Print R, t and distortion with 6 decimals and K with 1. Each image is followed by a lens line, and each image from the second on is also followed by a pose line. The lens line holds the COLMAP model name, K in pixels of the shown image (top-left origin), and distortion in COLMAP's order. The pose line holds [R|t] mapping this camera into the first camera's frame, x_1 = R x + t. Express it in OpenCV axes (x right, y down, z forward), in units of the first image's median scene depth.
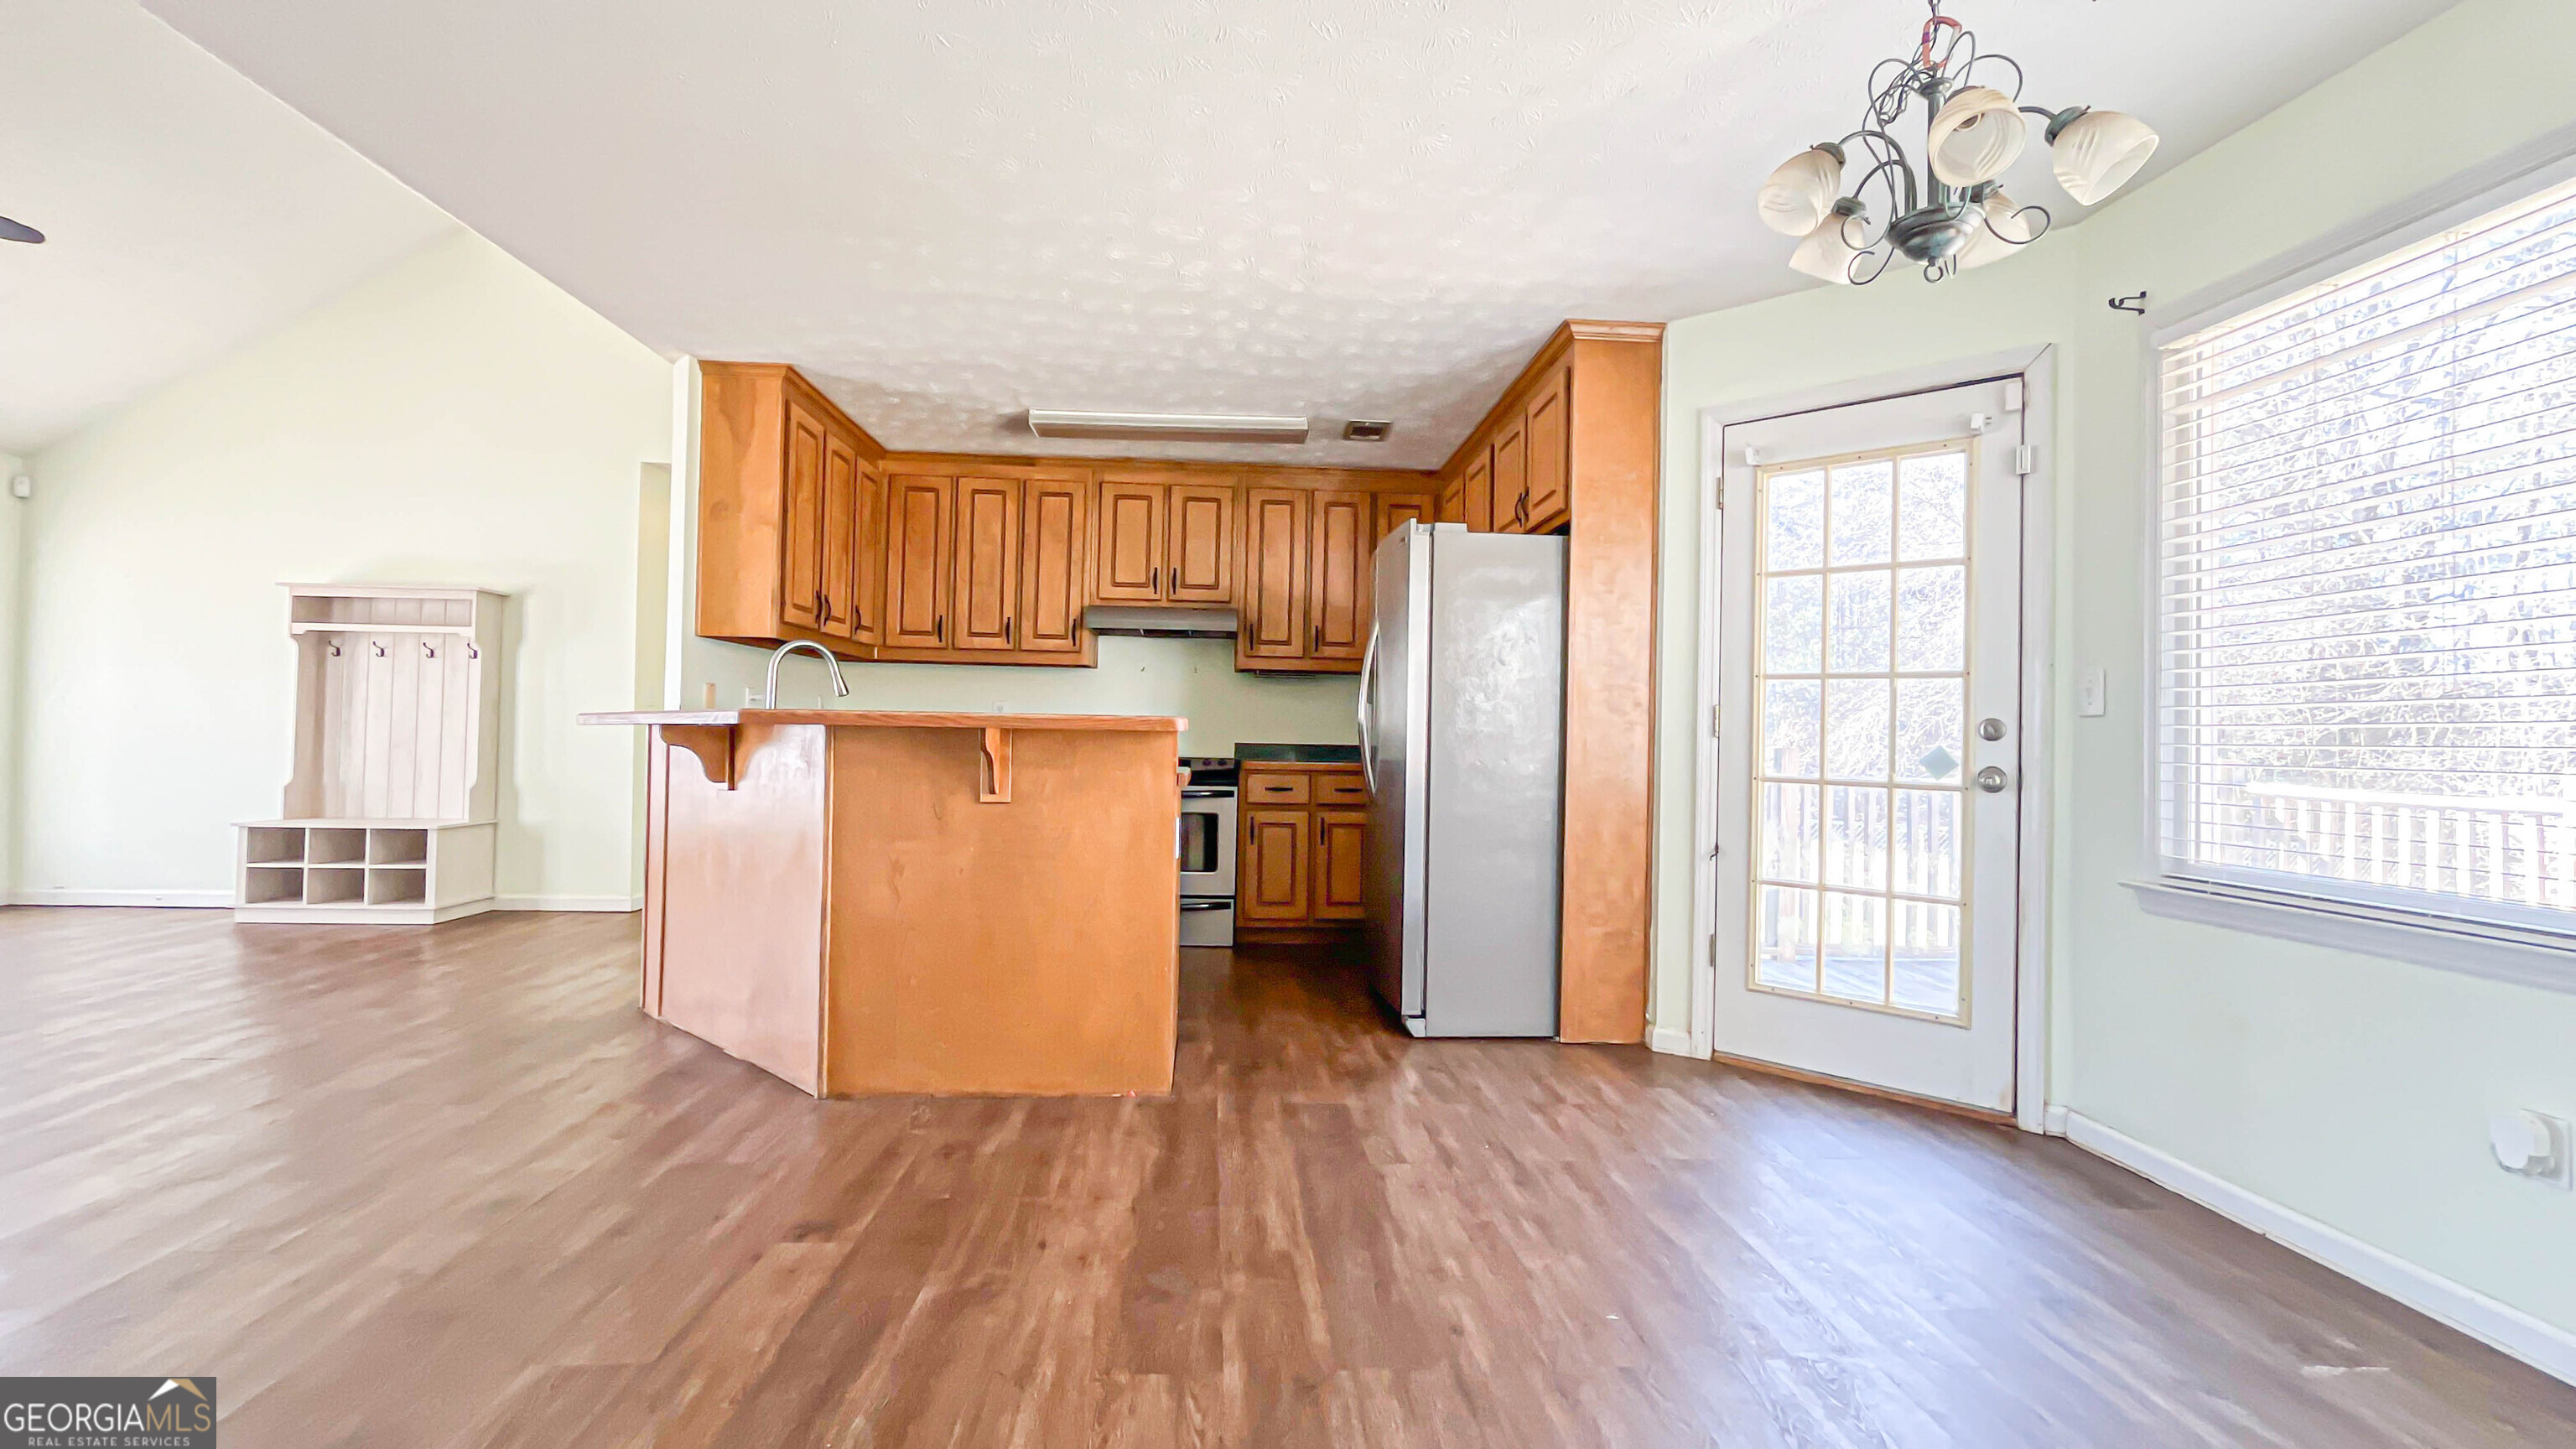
lens RADIAL K [[1045.3, 0, 1283.4], [0, 1045.3, 715.5], [0, 0, 1]] dist [-0.003057, -0.000436]
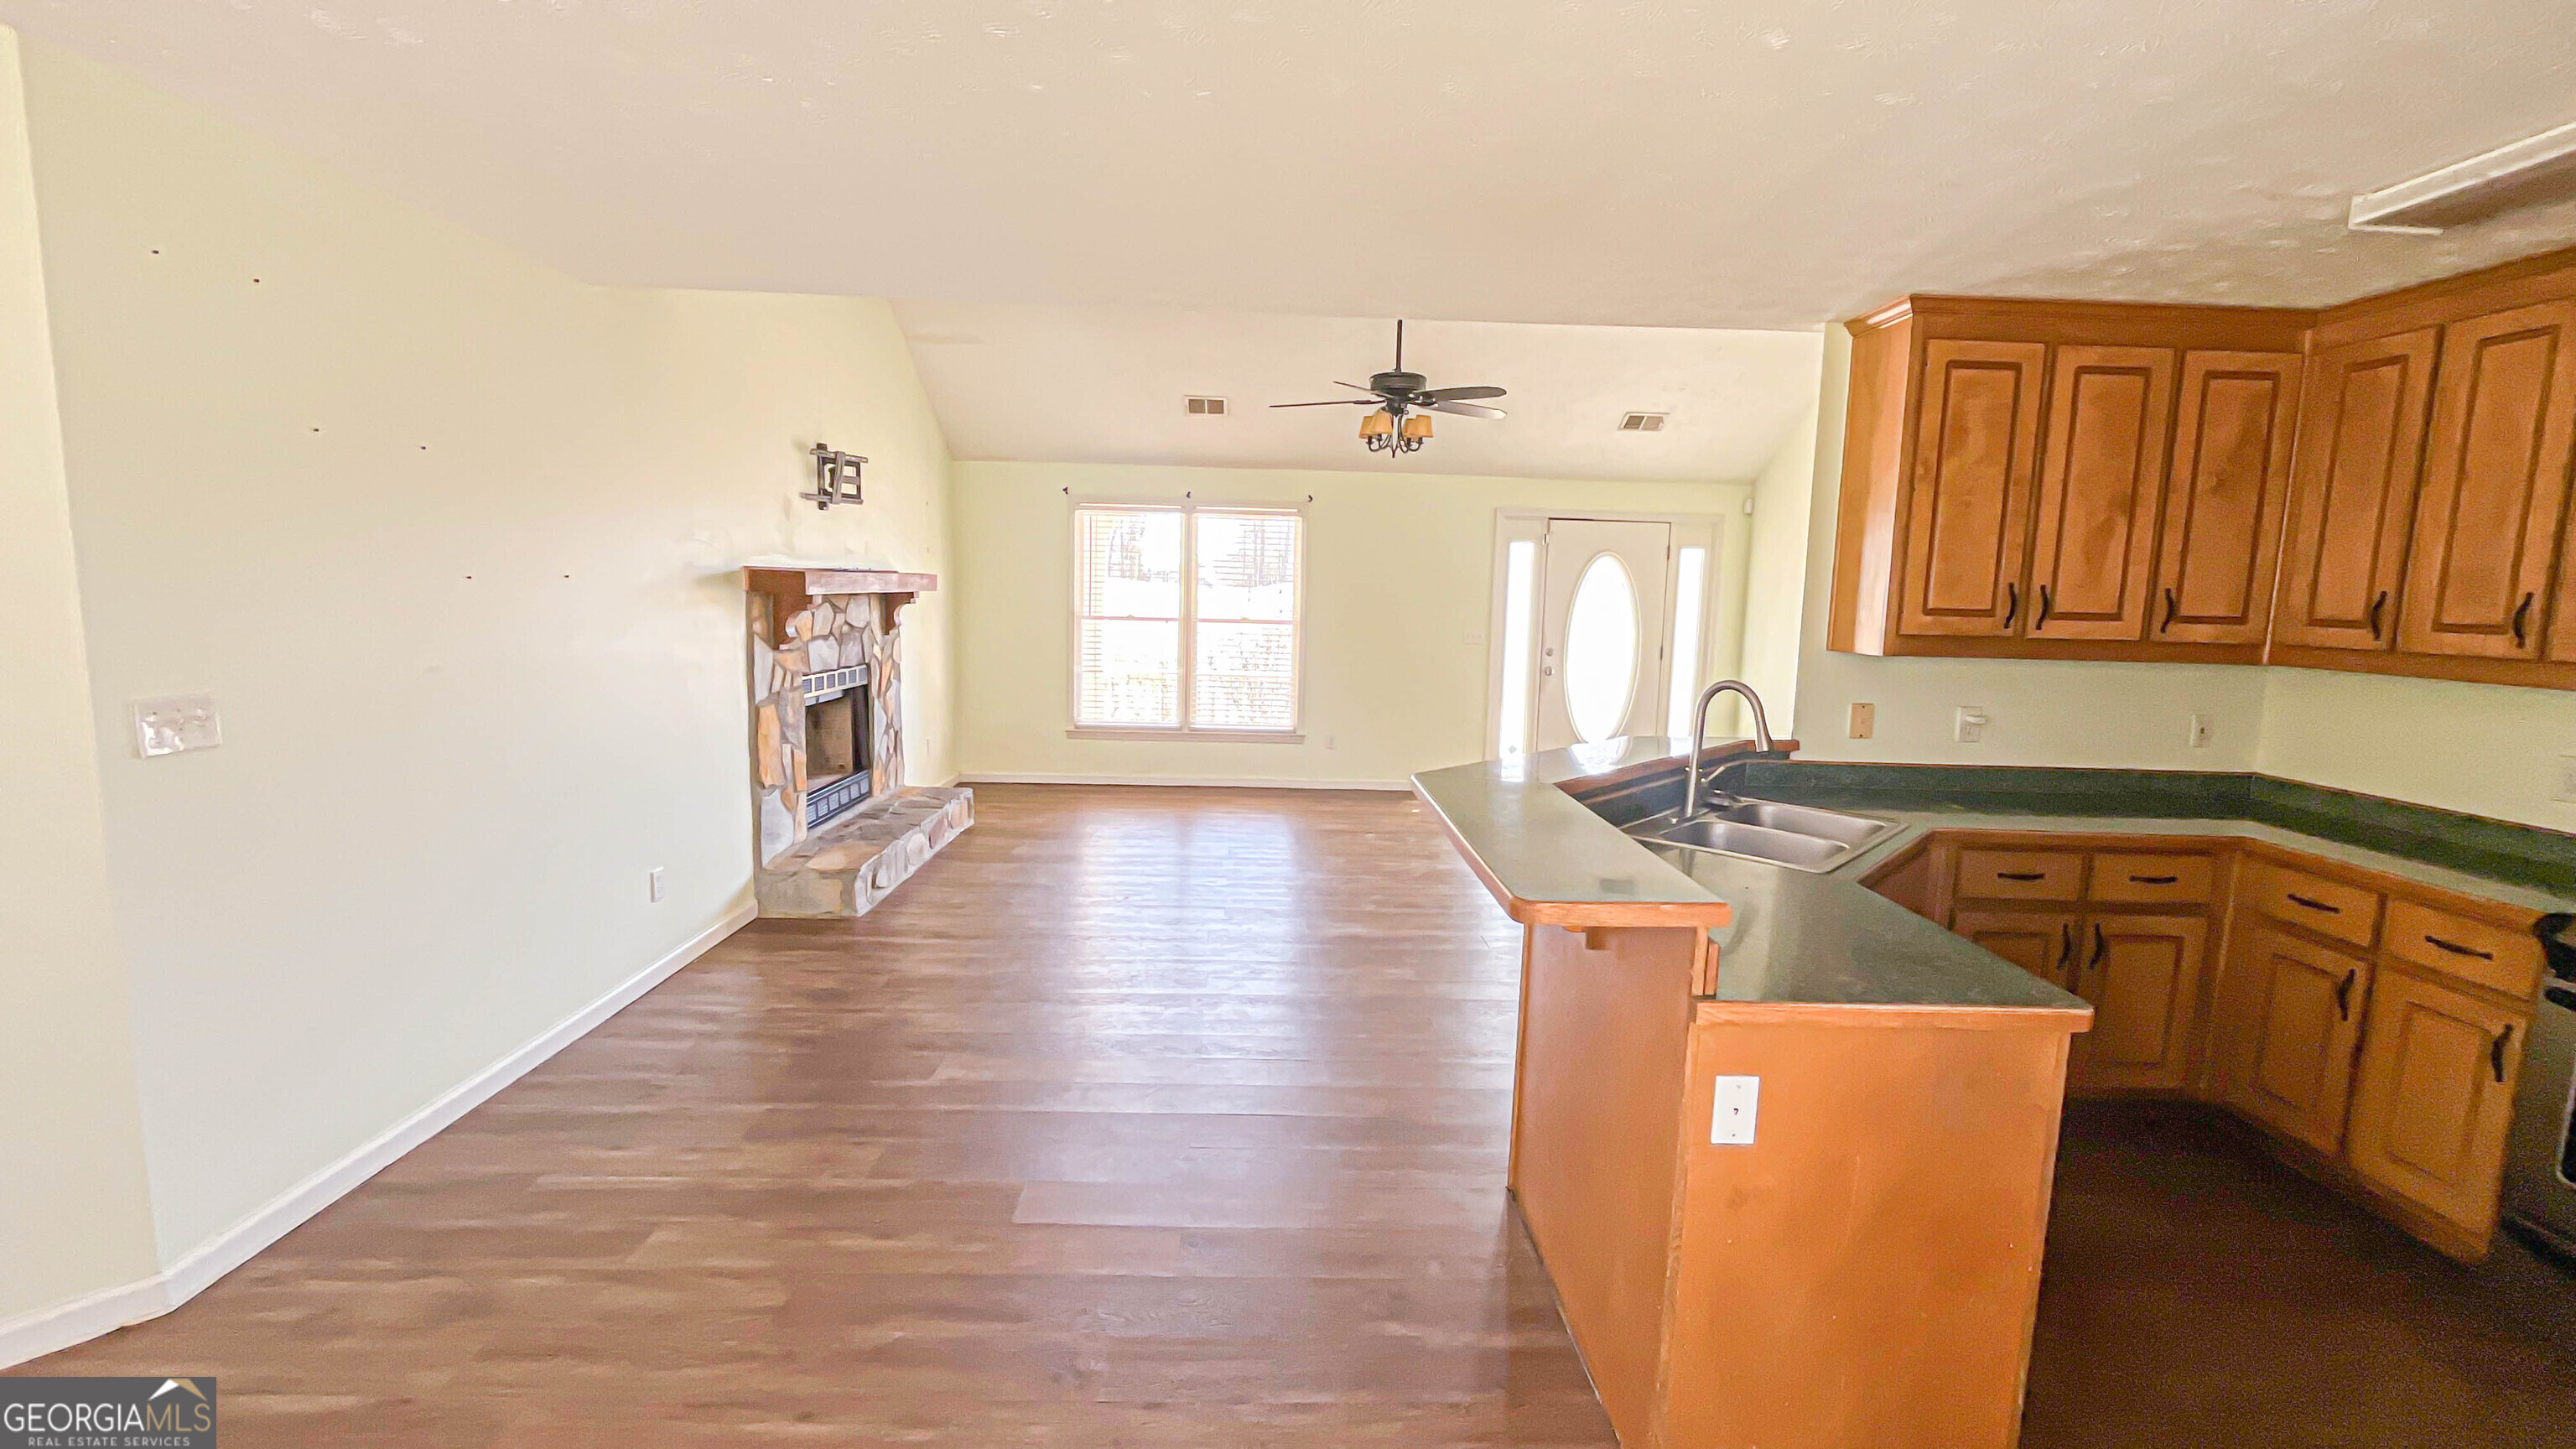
lens RADIAL K [[1045.3, 0, 1282.0], [0, 1045.3, 715.4], [0, 0, 1]] dist [-0.003057, -0.000436]
pose [[-0.044354, 0.103891, -0.993599, 0.255417], [-0.007956, 0.994510, 0.104342, -0.085835], [0.998984, 0.012533, -0.043284, 0.457964]]
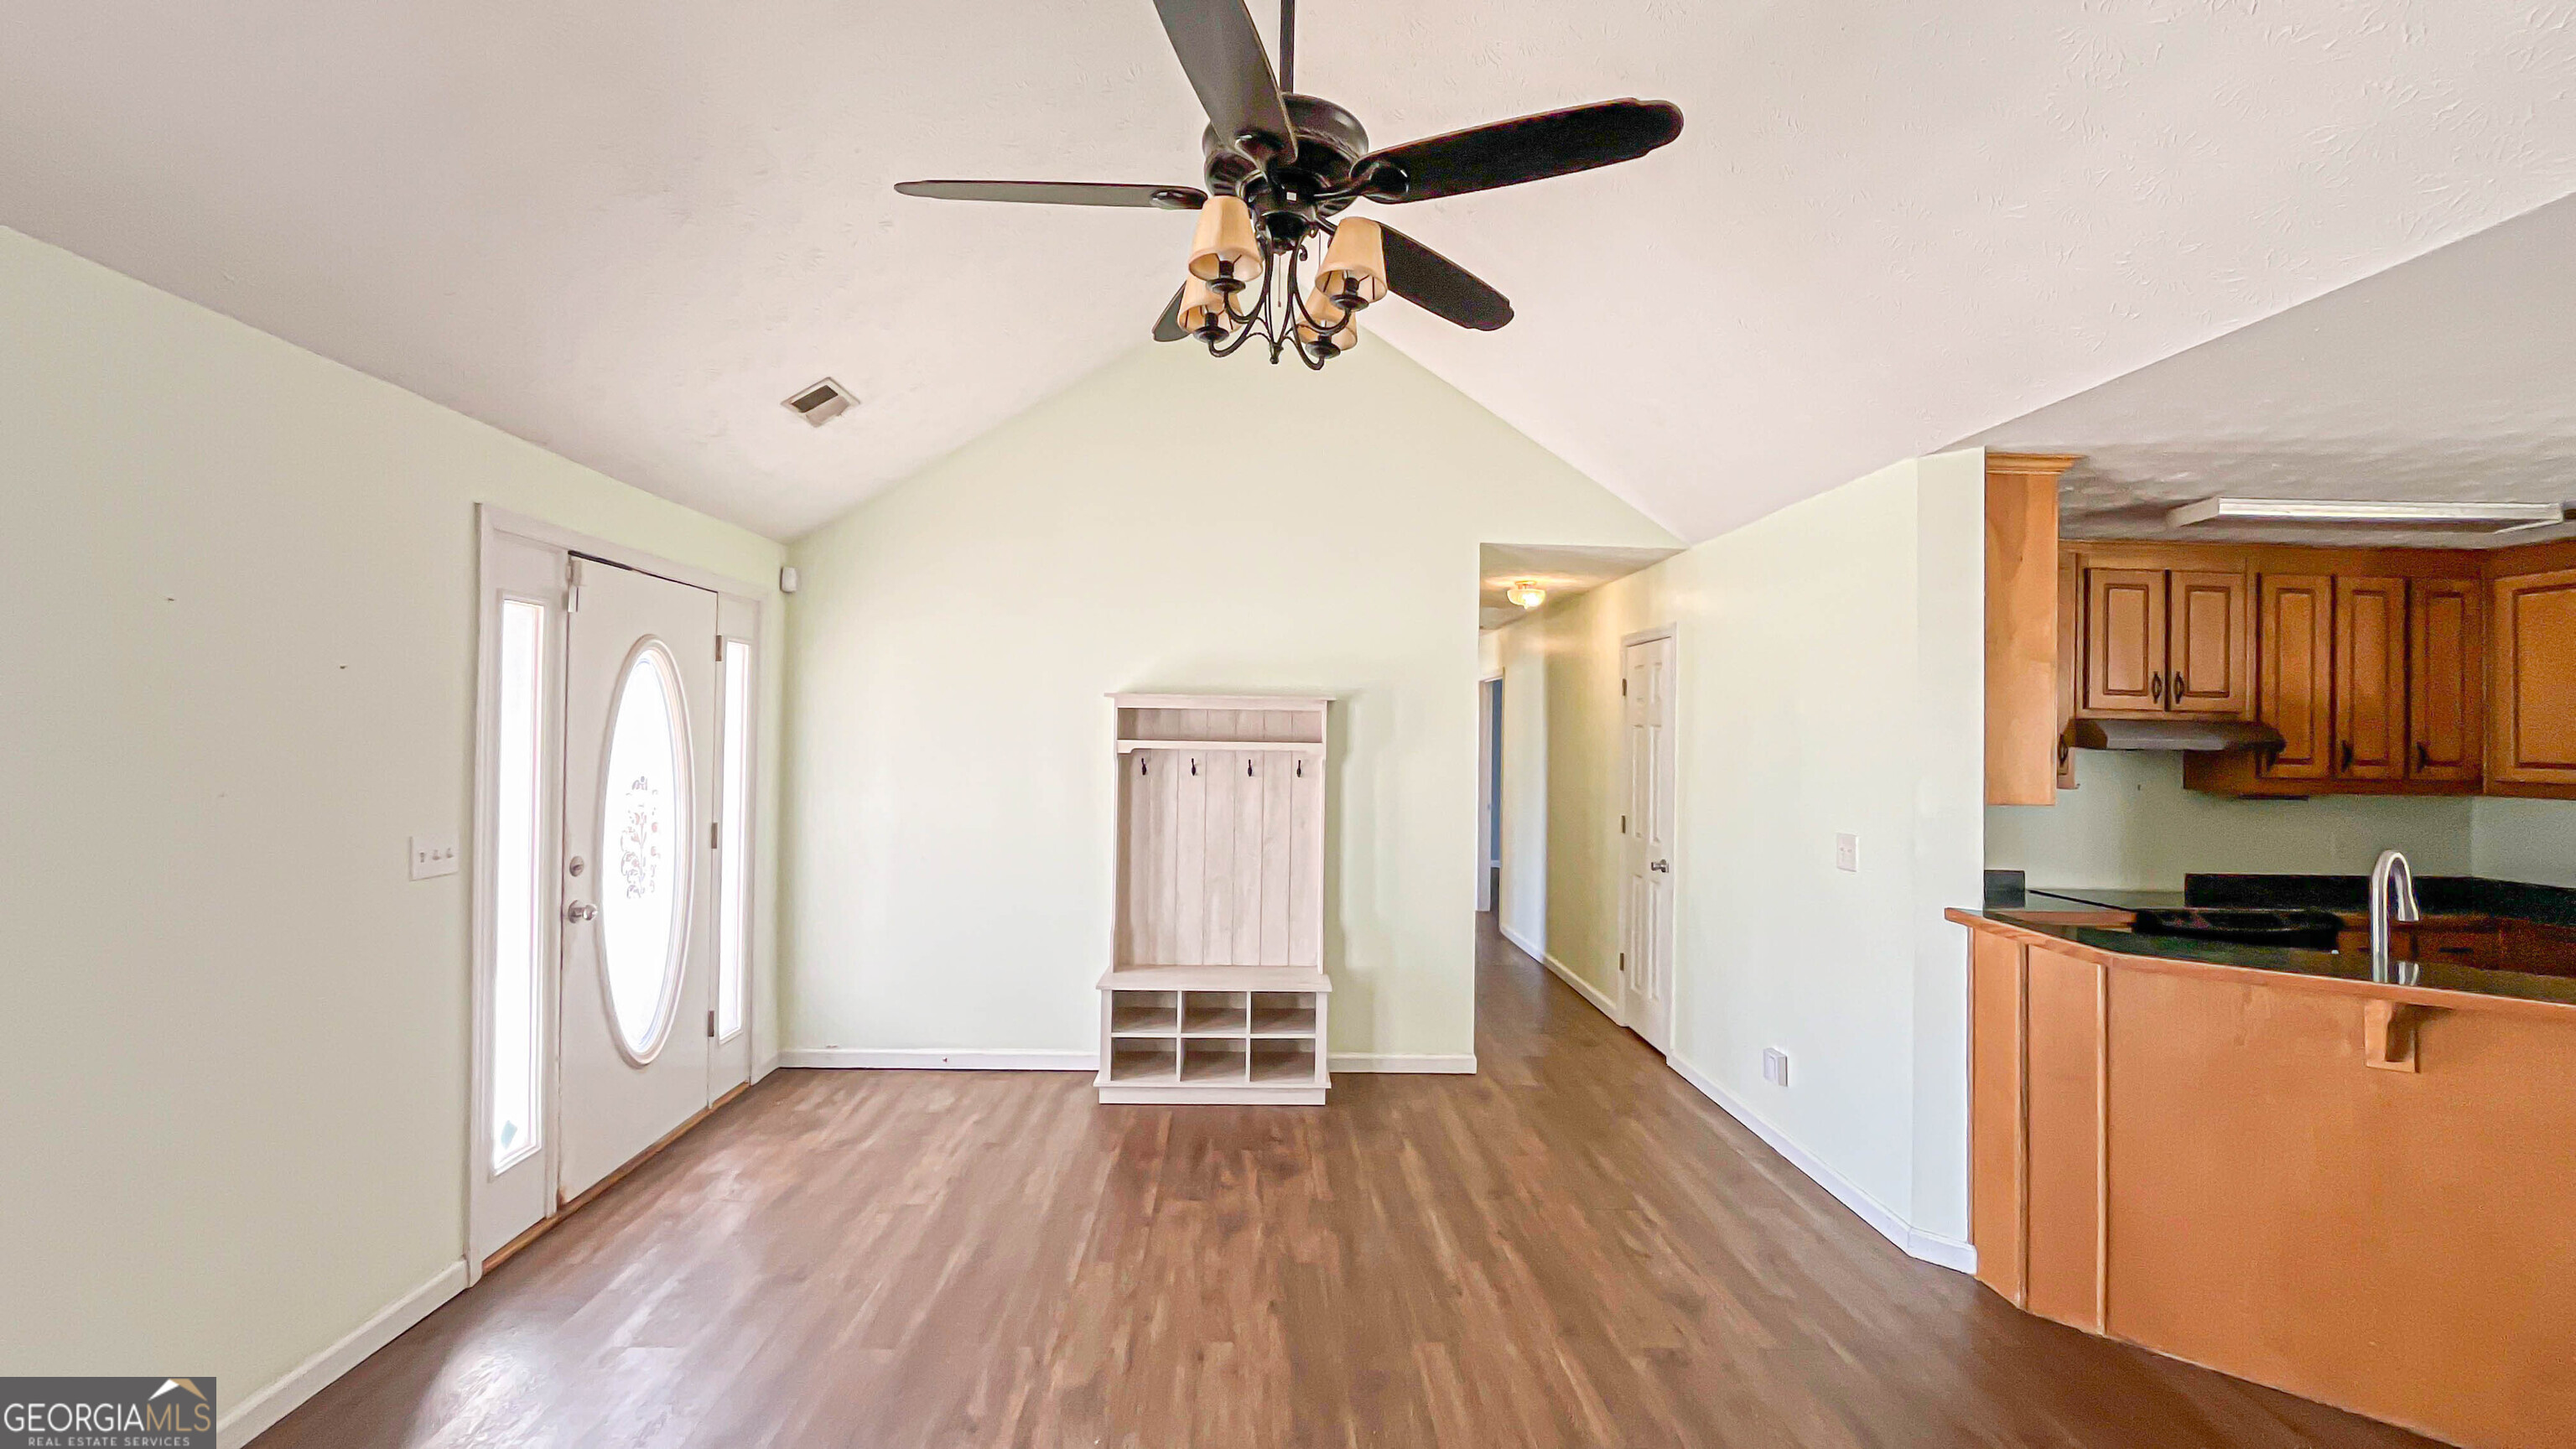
lens RADIAL K [[1045.3, 0, 1284.2], [0, 1045.3, 713.4], [0, 0, 1]] dist [-0.003057, -0.000436]
pose [[0.999426, -0.002423, -0.033787, -0.814301], [0.002396, 0.999997, -0.000839, -0.113686], [0.033789, 0.000757, 0.999429, 0.158608]]
